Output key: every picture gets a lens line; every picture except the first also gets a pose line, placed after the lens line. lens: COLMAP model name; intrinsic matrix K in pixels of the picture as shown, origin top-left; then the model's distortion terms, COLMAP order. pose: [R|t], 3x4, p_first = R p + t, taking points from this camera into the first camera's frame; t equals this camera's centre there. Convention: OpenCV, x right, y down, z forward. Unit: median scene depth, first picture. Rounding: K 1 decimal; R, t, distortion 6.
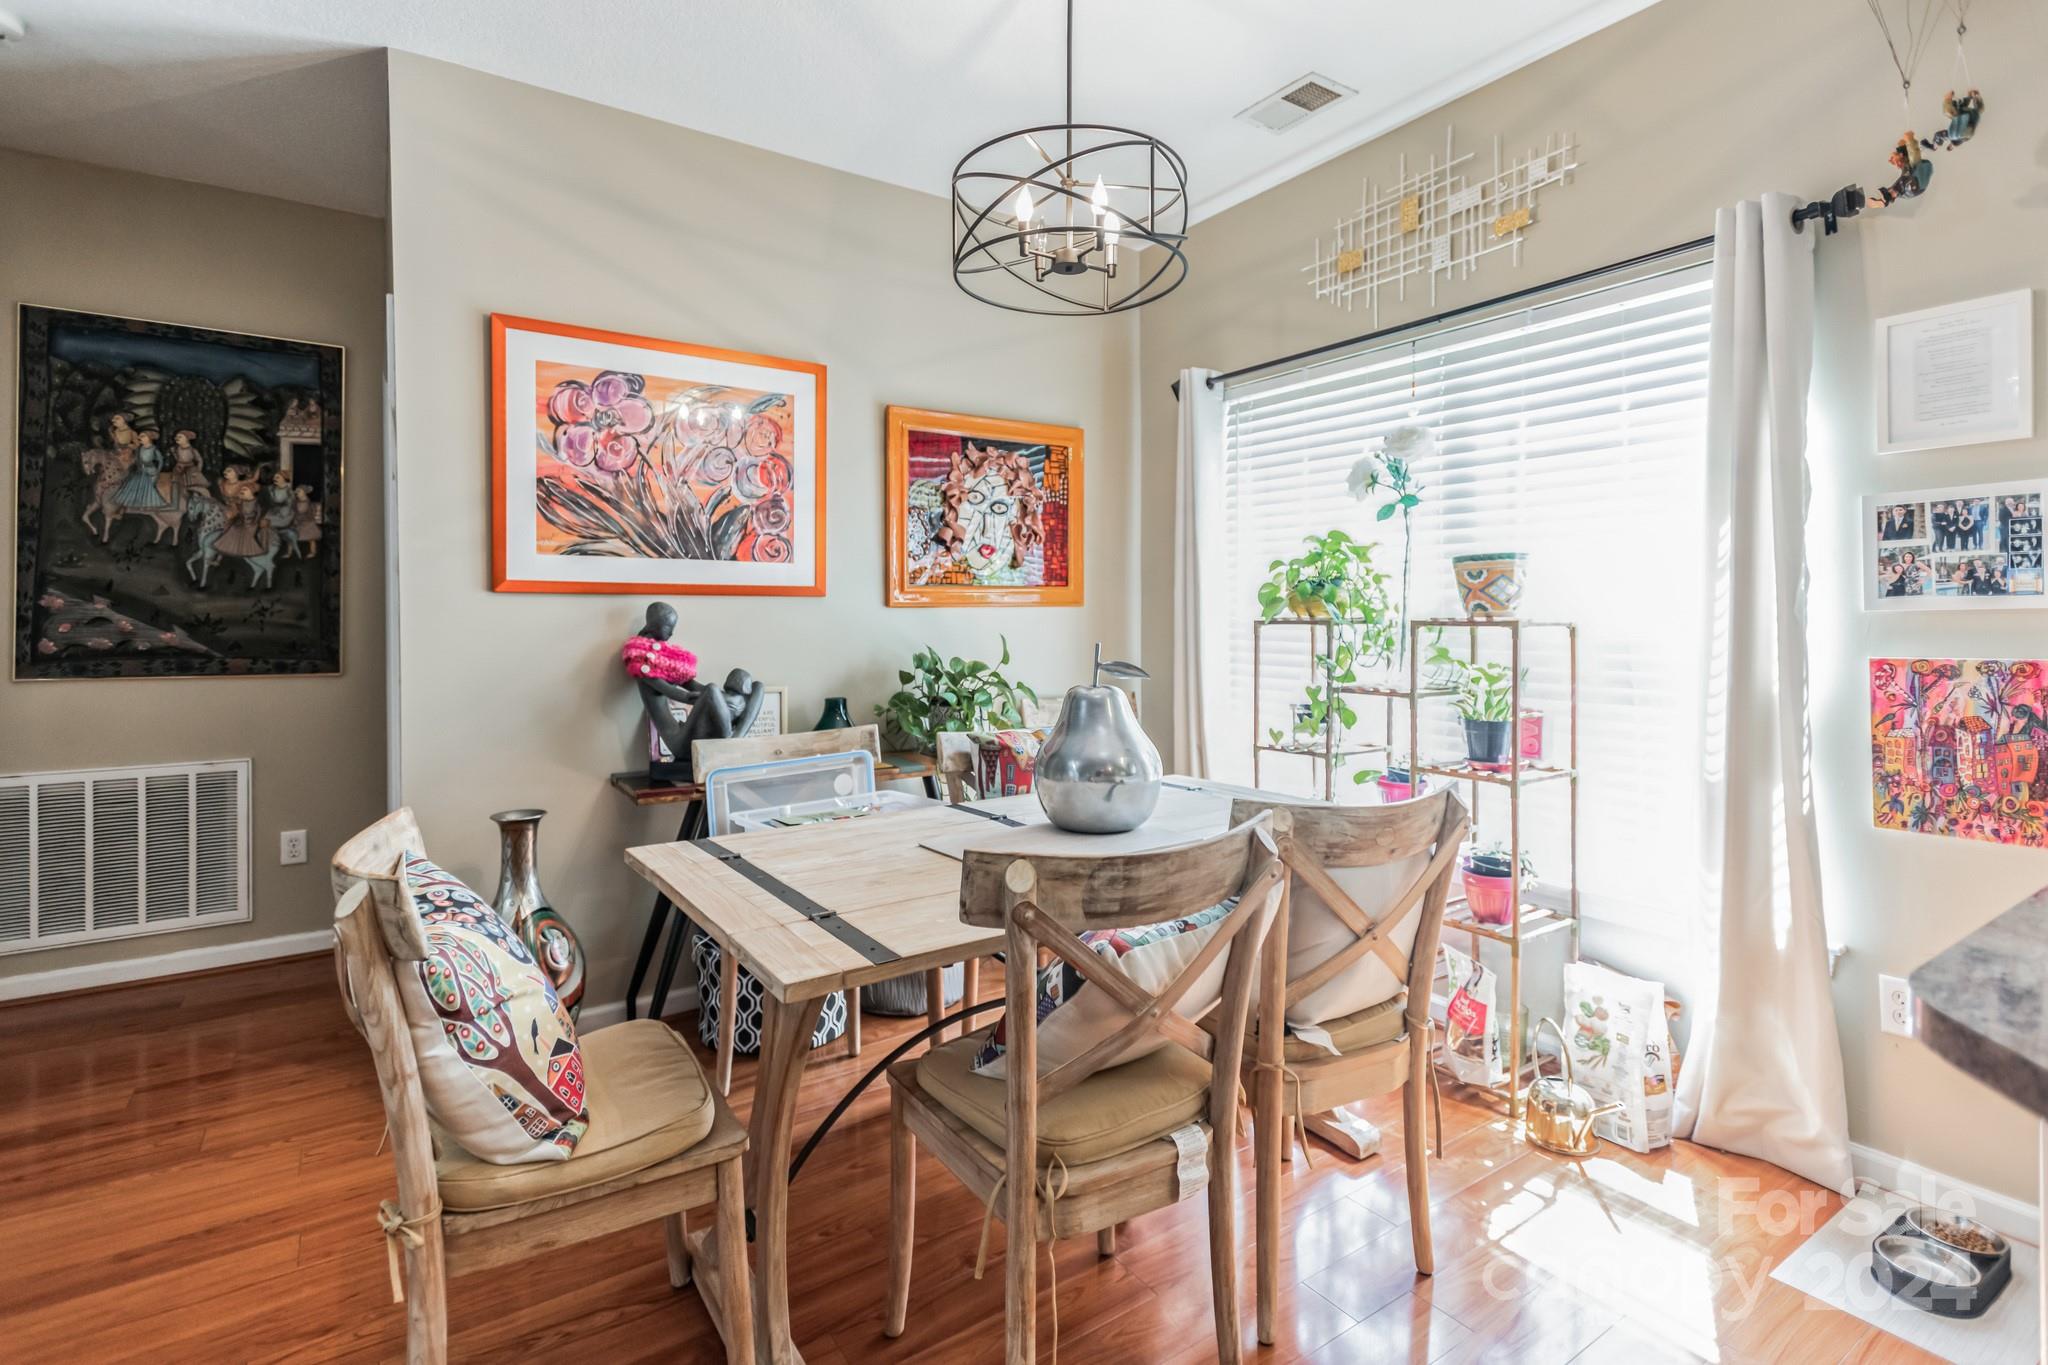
lens RADIAL K [[956.7, 0, 1036.3], [0, 956.7, 625.5], [0, 0, 1]] dist [0.016327, -0.007565]
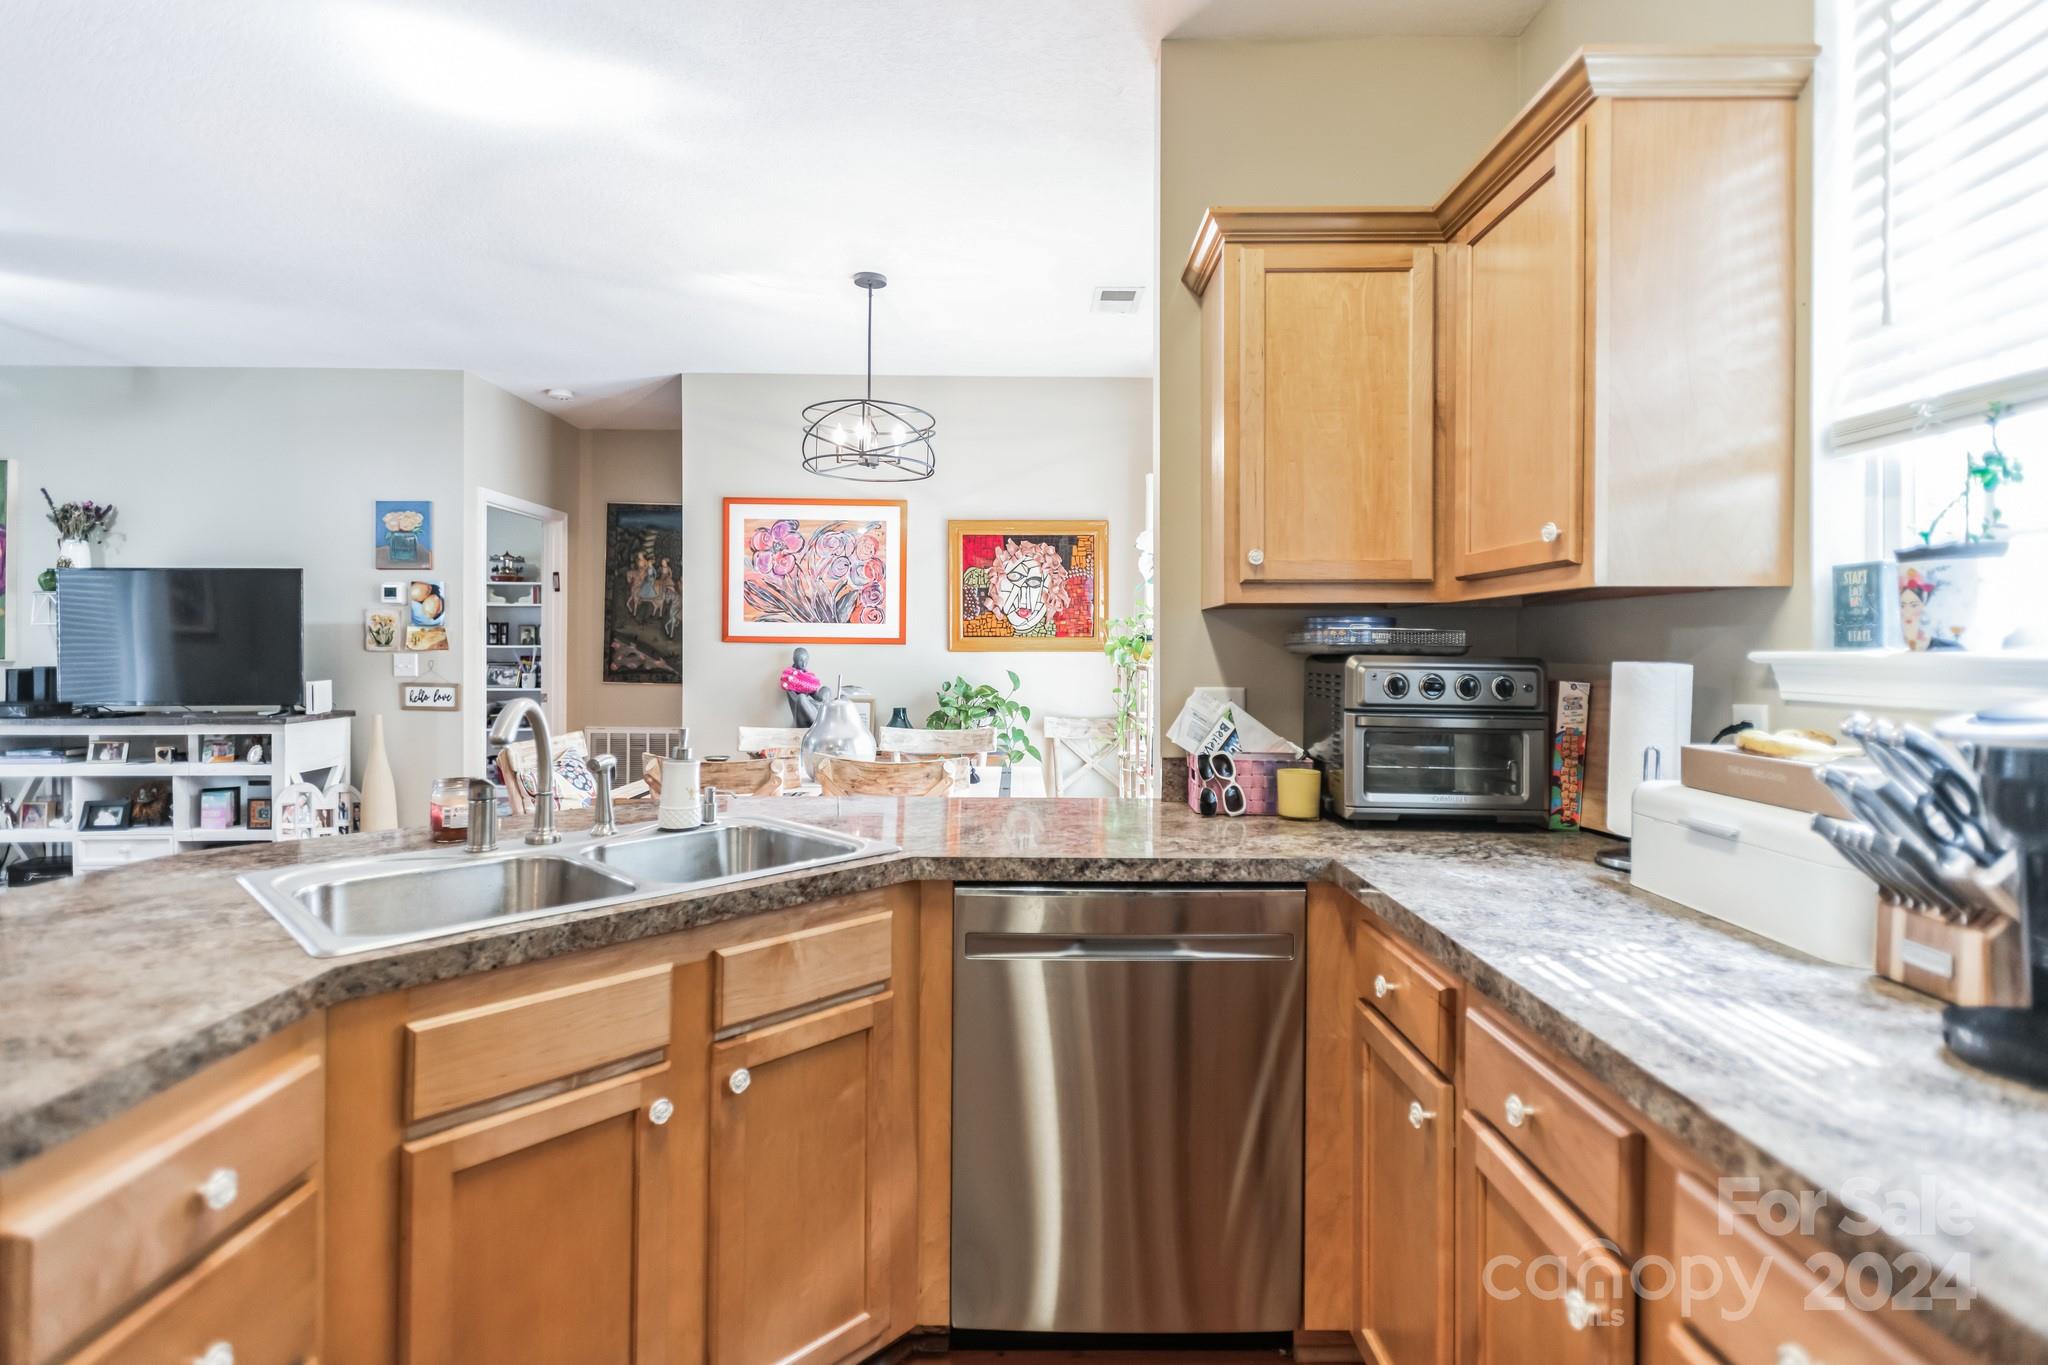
lens RADIAL K [[956.7, 0, 1029.6], [0, 956.7, 655.6], [0, 0, 1]] dist [0.016327, -0.007565]
pose [[0.829837, 0.012048, -0.557876, 0.863799], [-0.015759, 0.999874, -0.001849, -0.012318], [0.557783, 0.010326, 0.829922, -0.212773]]
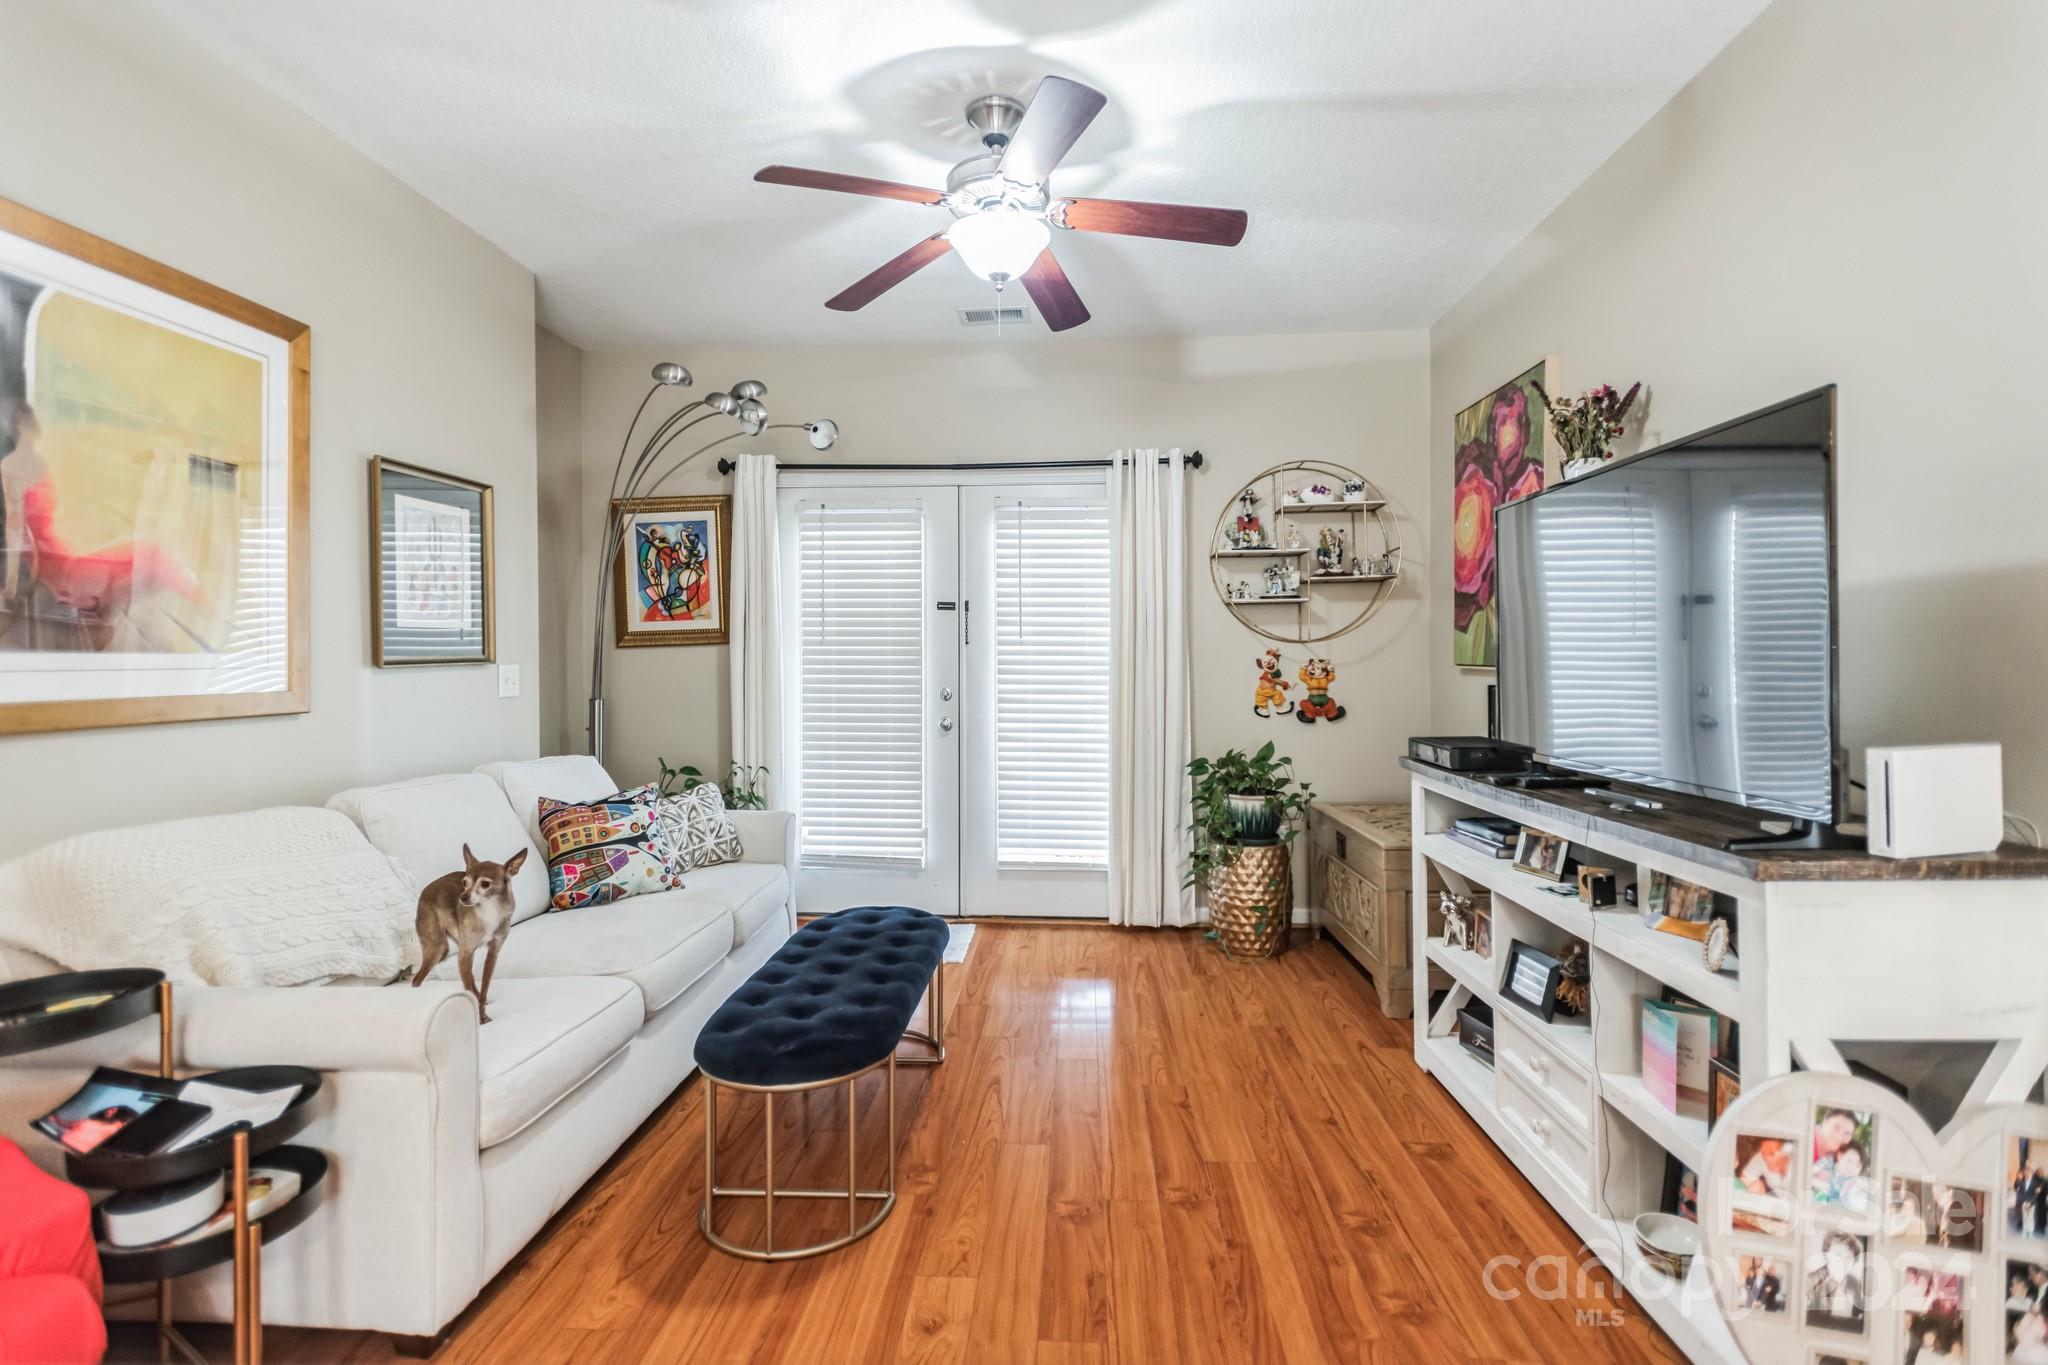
lens RADIAL K [[956.7, 0, 1026.4], [0, 956.7, 662.1], [0, 0, 1]] dist [0.016327, -0.007565]
pose [[-0.623659, 0.010241, -0.781629, -0.286715], [-0.001263, 0.999900, 0.014109, -0.004669], [0.781695, 0.009787, -0.623584, 0.375418]]
